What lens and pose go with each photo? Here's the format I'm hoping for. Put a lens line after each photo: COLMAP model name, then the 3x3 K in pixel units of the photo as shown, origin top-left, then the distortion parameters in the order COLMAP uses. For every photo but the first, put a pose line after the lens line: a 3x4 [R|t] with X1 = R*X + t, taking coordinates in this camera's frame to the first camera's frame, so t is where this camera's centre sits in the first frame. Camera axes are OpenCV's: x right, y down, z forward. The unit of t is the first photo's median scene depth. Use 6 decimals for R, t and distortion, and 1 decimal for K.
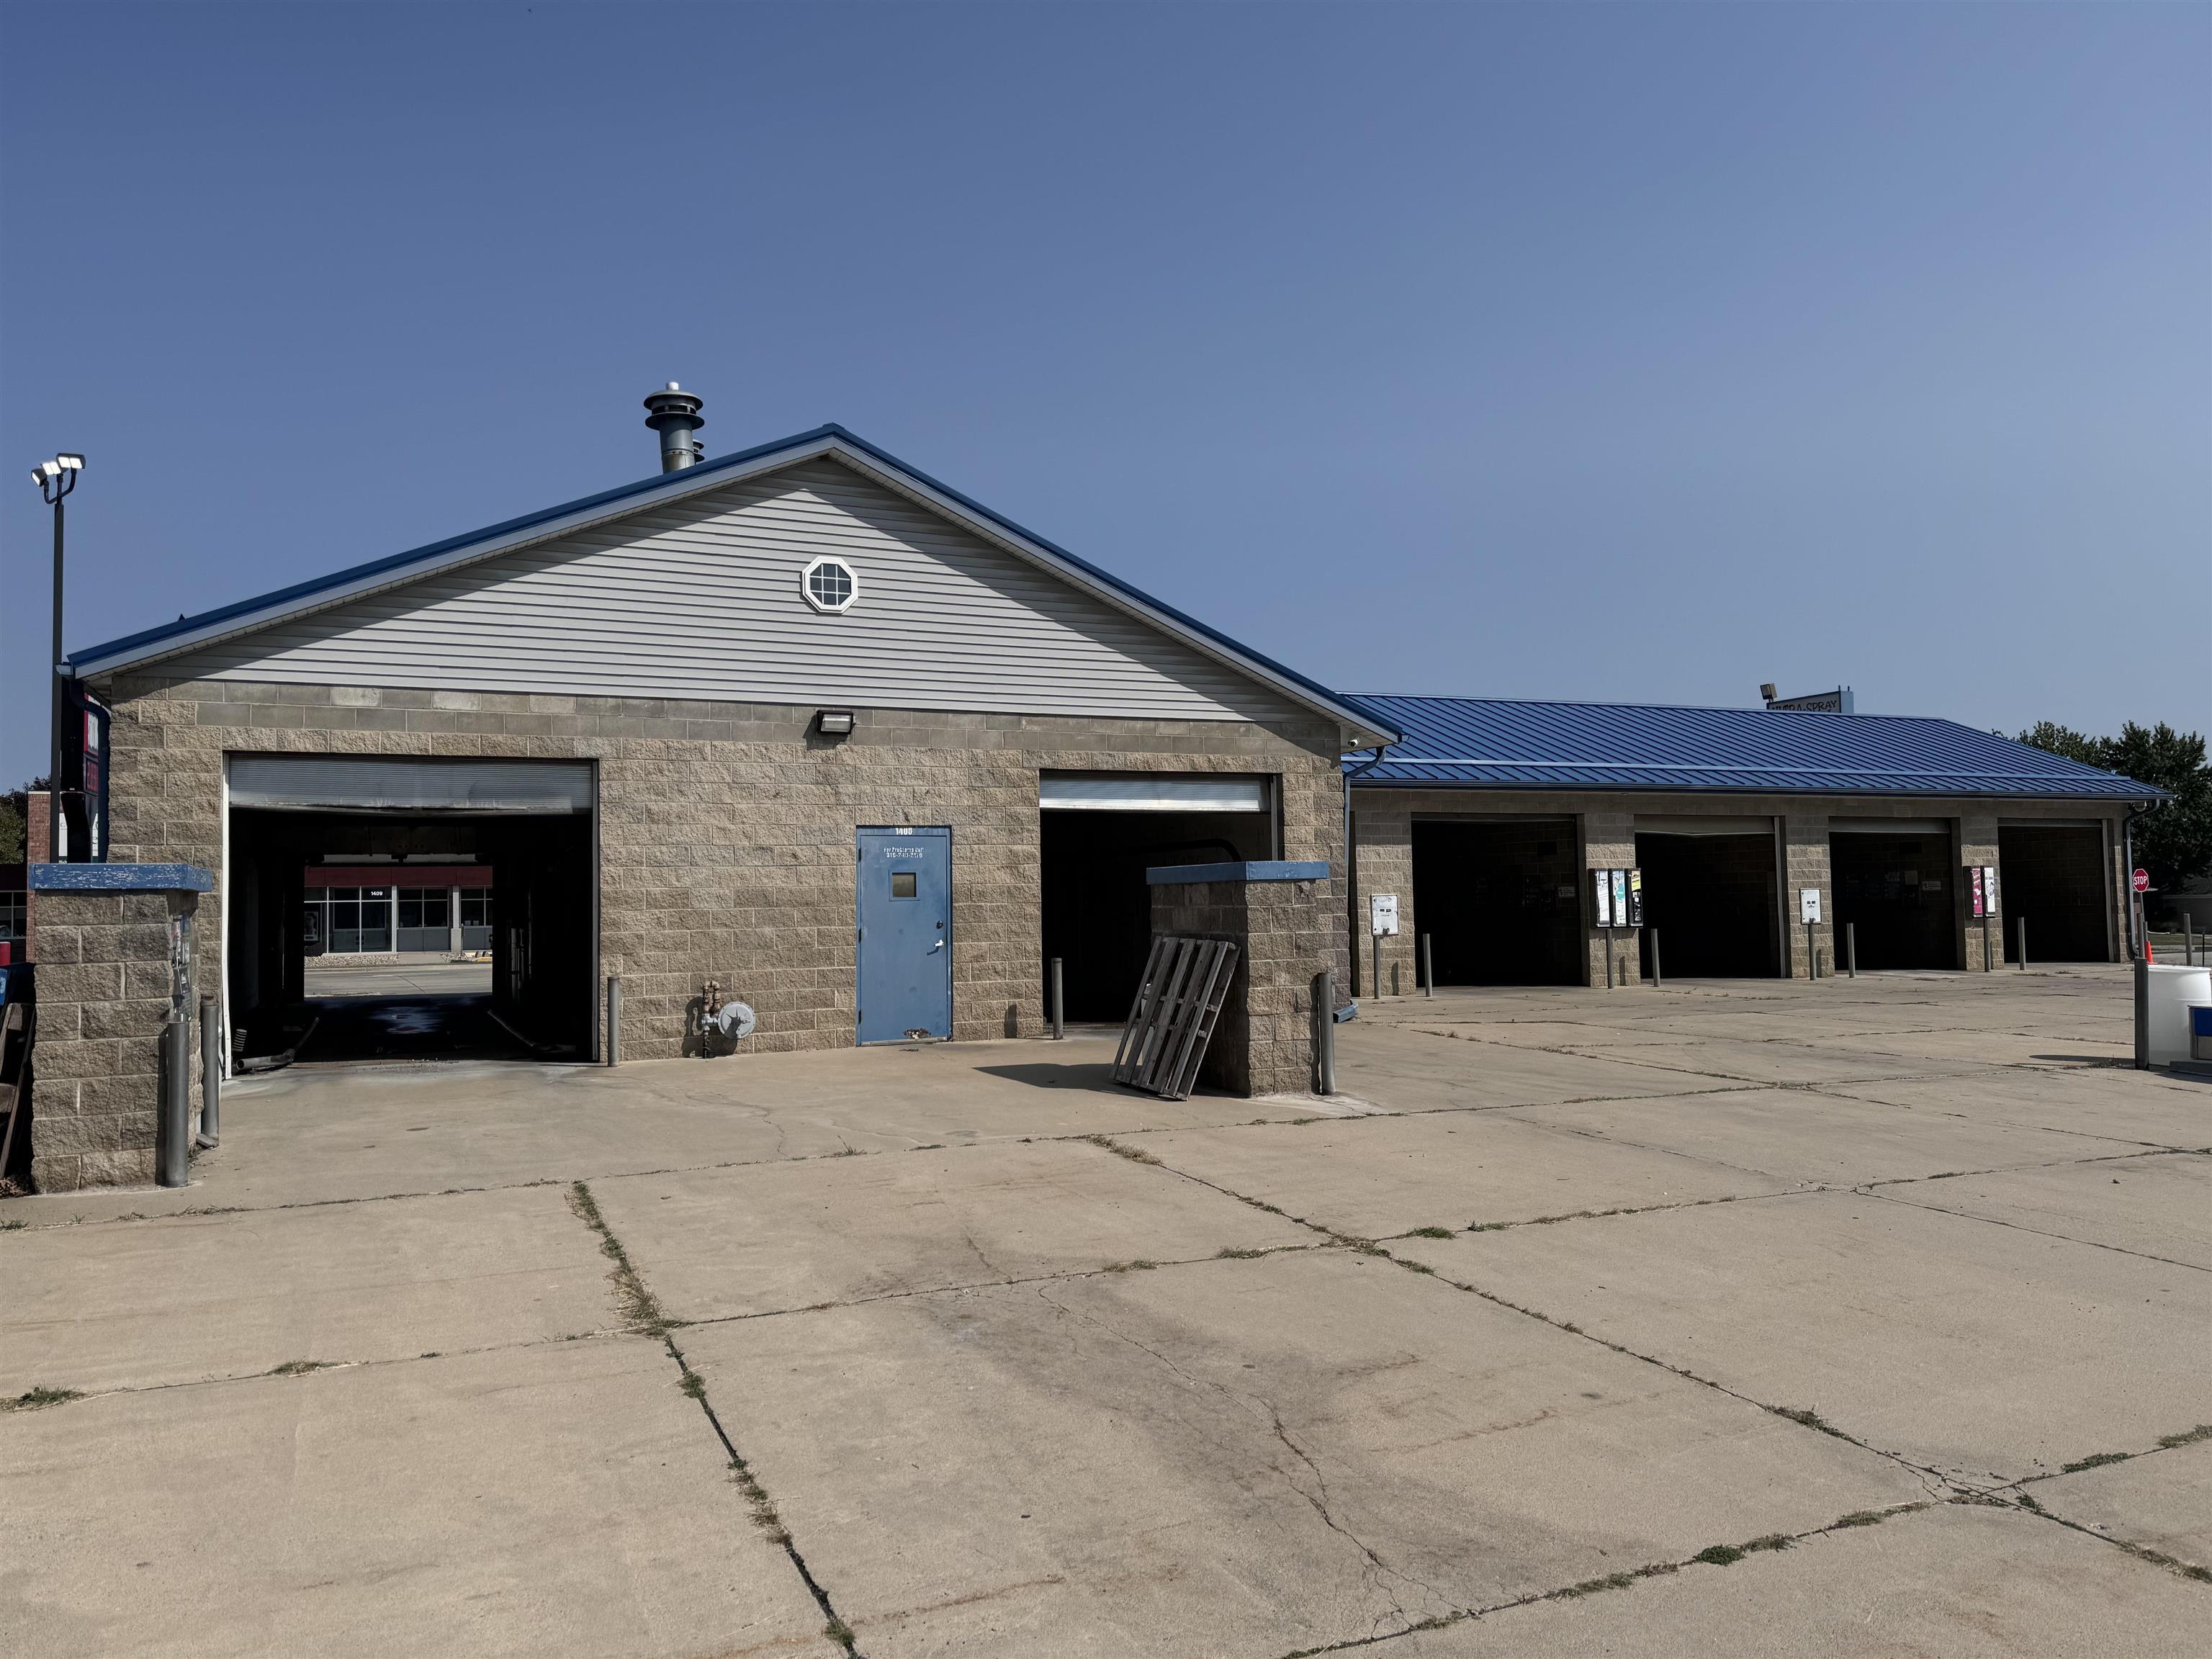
lens RADIAL K [[1537.1, 0, 1094.1], [0, 1537.1, 830.4], [0, 0, 1]] dist [0.118006, -0.162568]
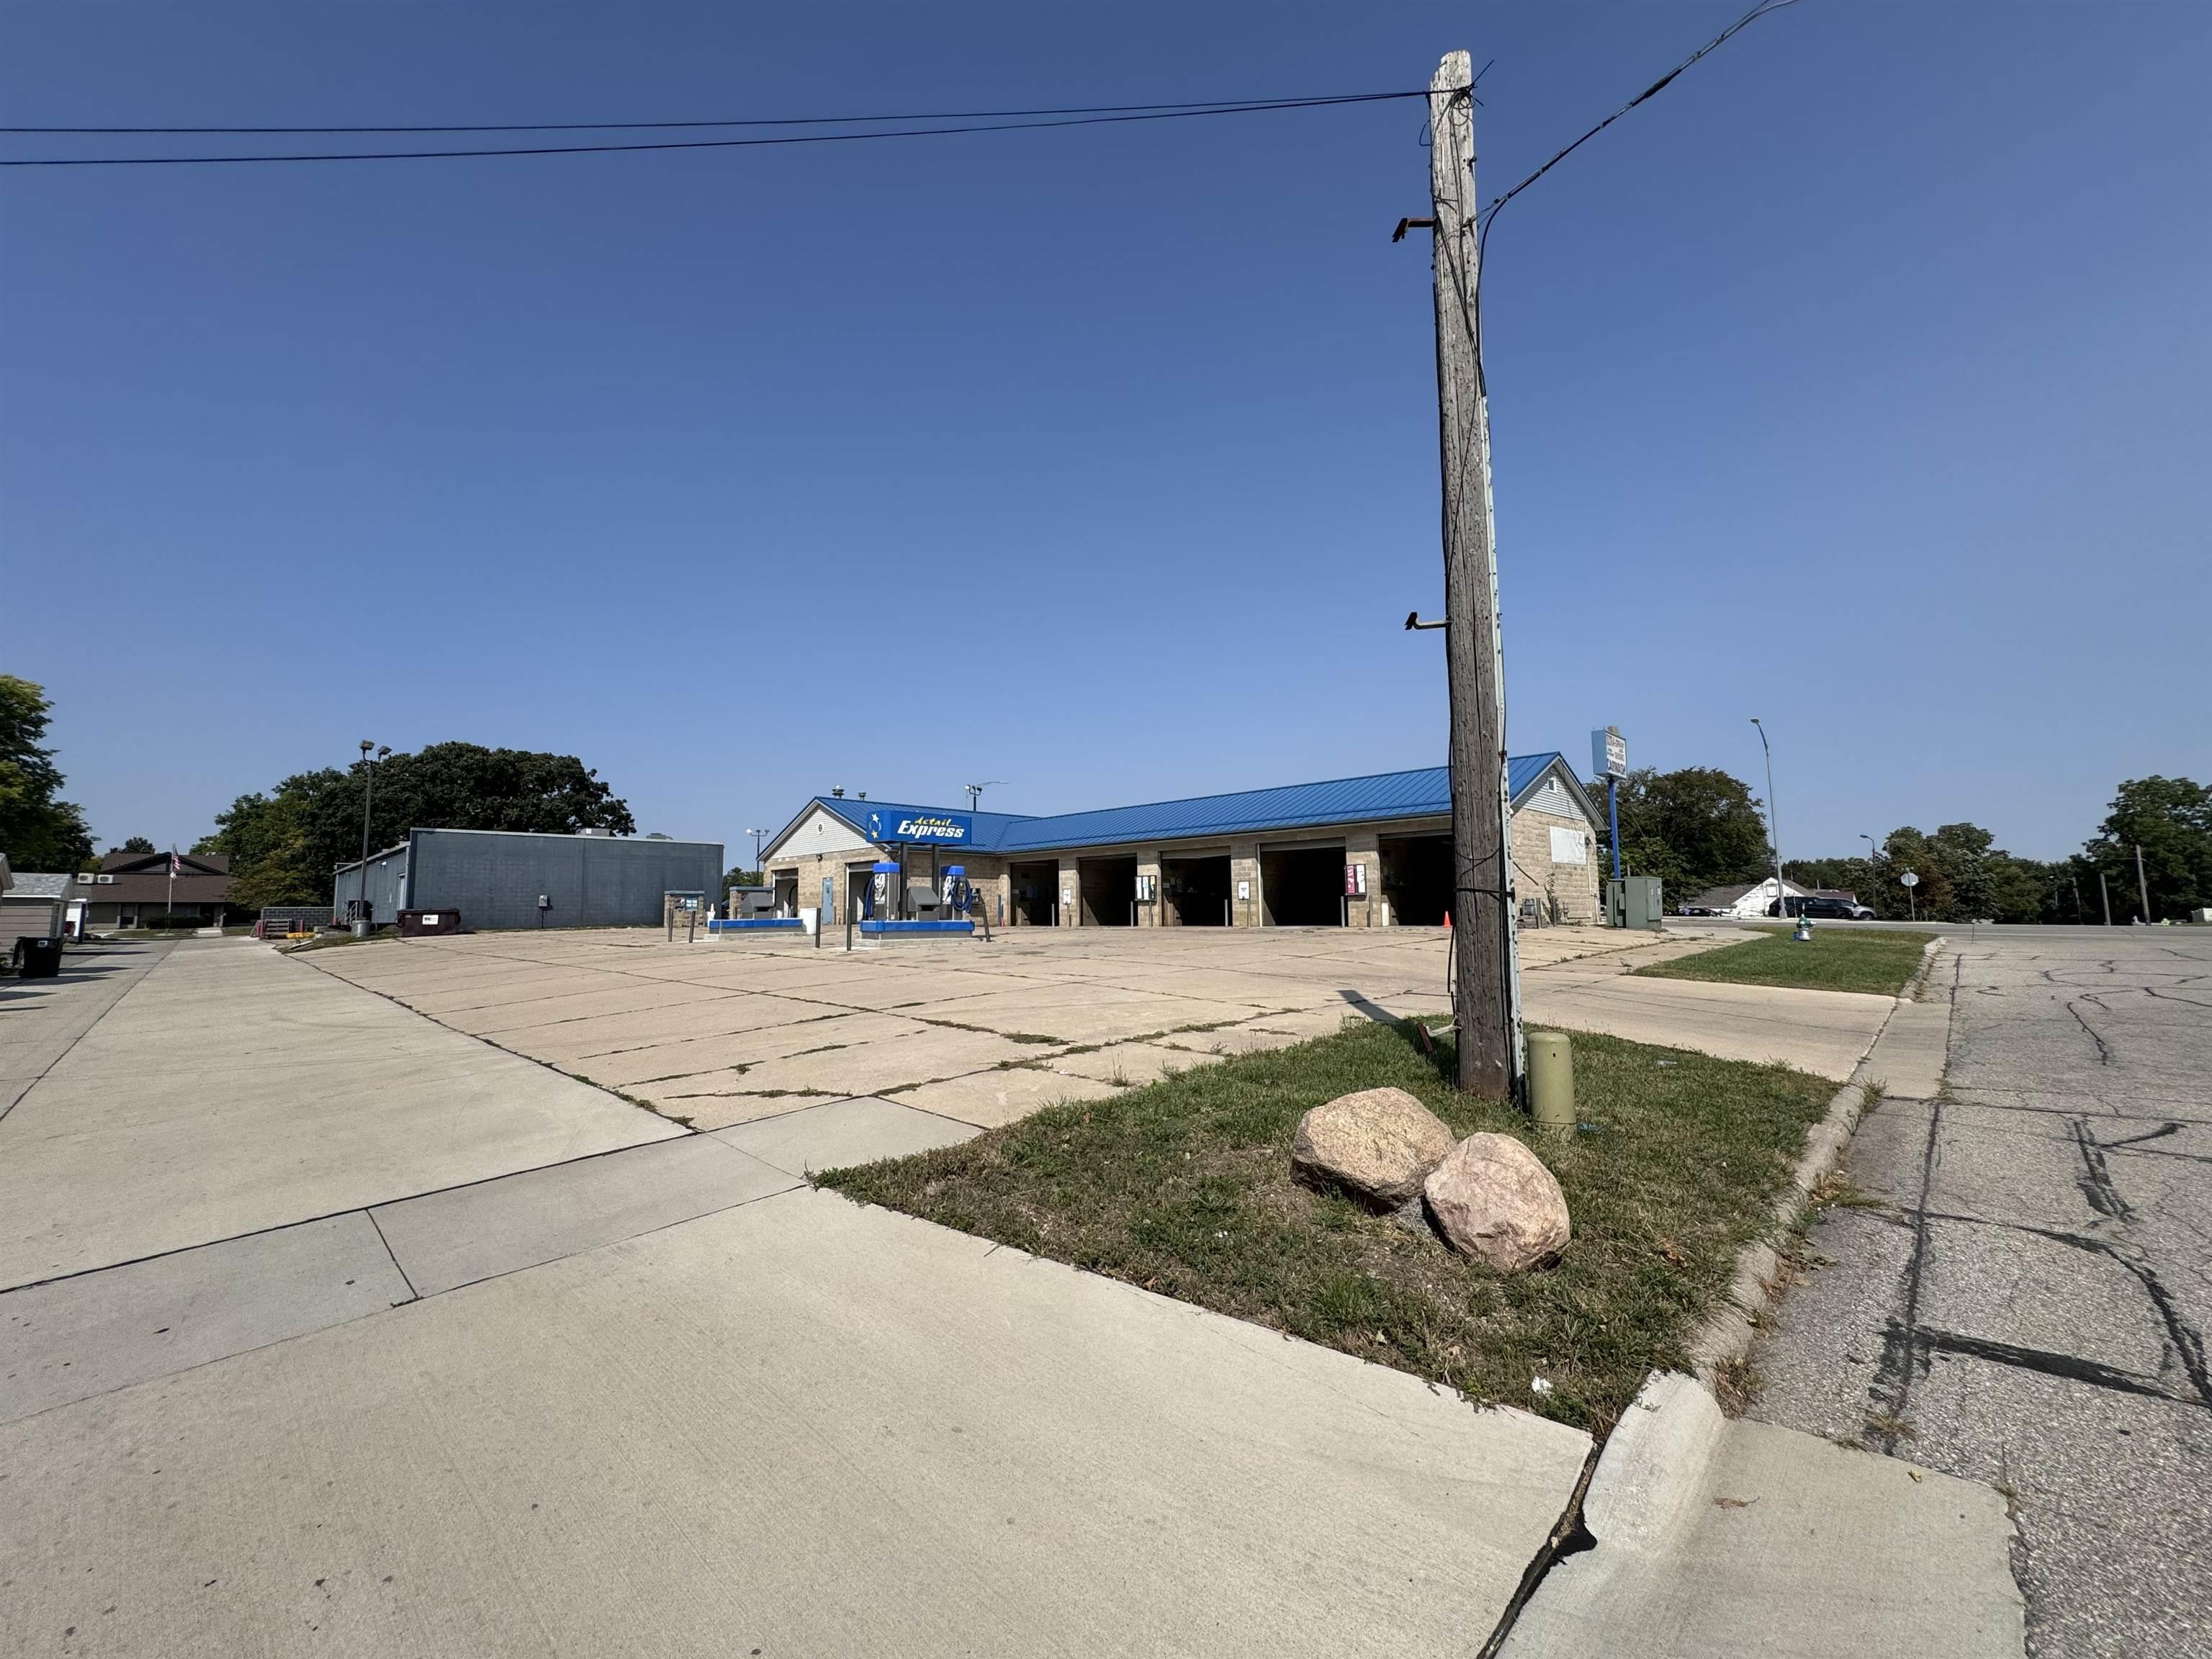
lens RADIAL K [[879.7, 0, 1107.0], [0, 879.7, 821.4], [0, 0, 1]] dist [-0.000602, -0.000231]
pose [[0.362070, -0.082413, -0.928501, 2.473630], [0.052381, 0.996309, -0.068006, 0.048811], [0.930678, -0.024012, 0.365050, 0.759315]]
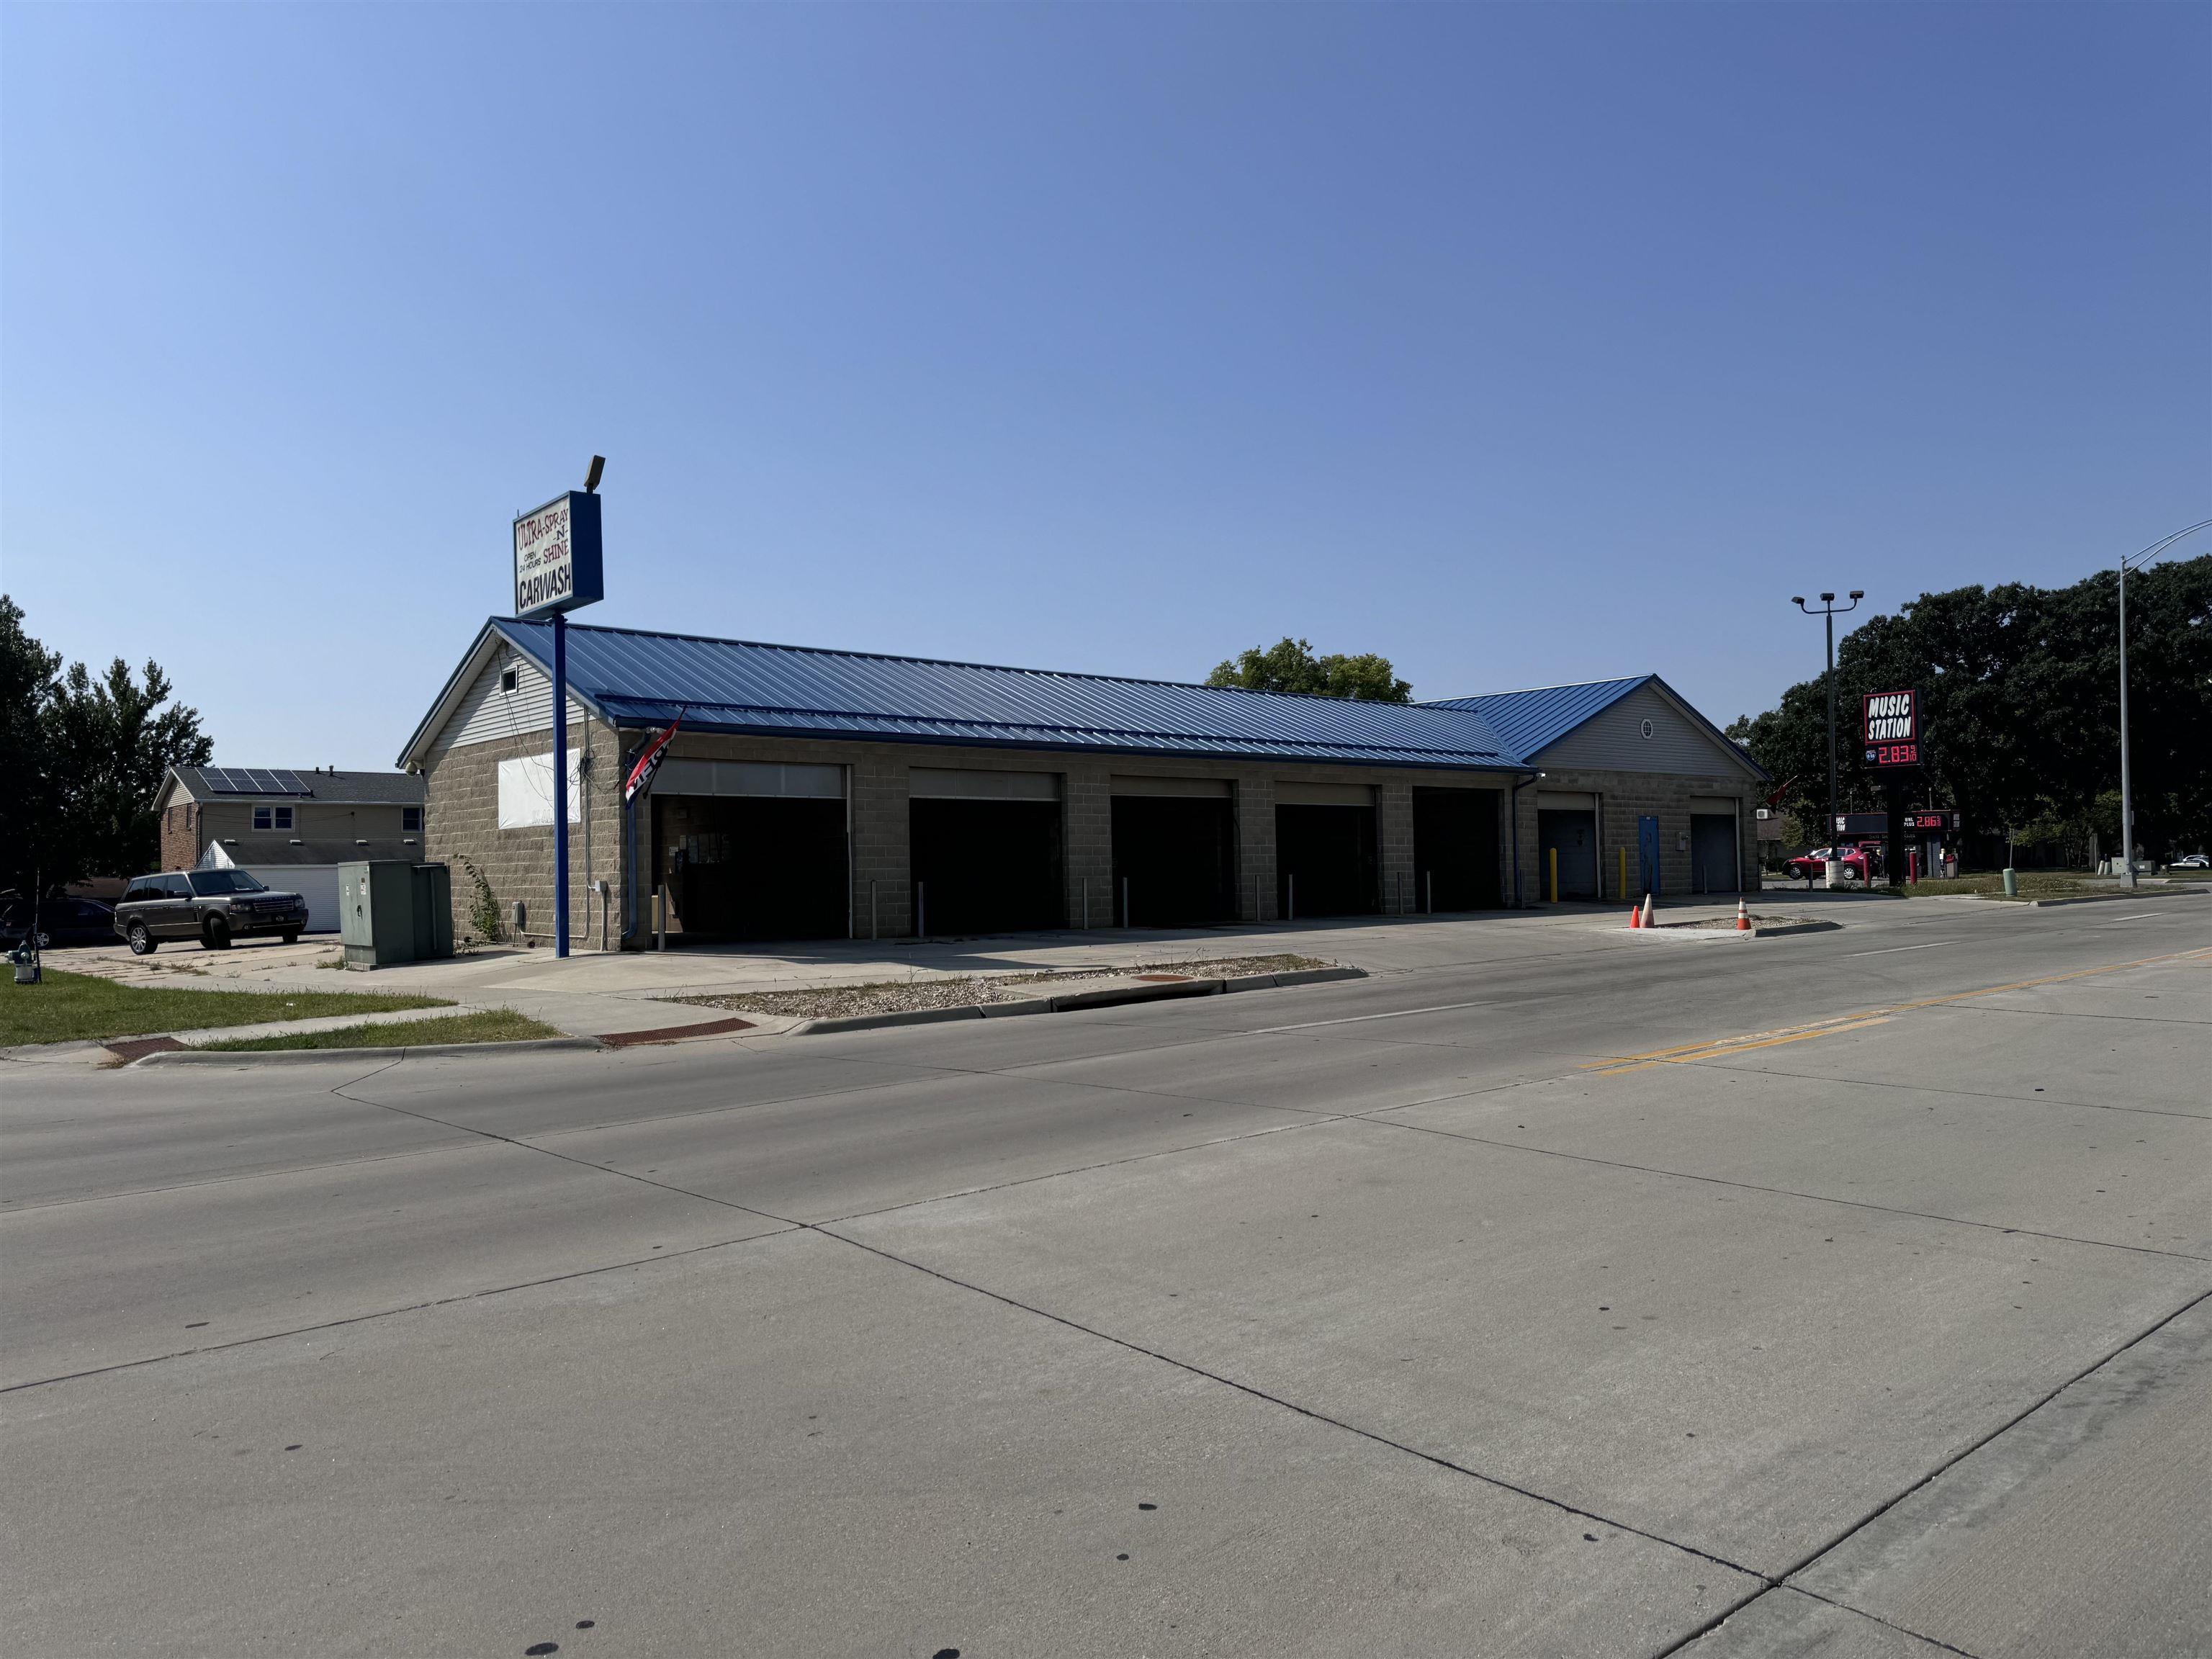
lens RADIAL K [[1535.8, 0, 1117.8], [0, 1535.8, 829.4], [0, 0, 1]] dist [0.094367, -0.106326]
pose [[-0.957903, 0.028051, -0.285720, 1.043320], [0.049810, 0.996360, -0.069174, 0.200913], [0.282740, -0.080494, -0.955813, 3.910733]]
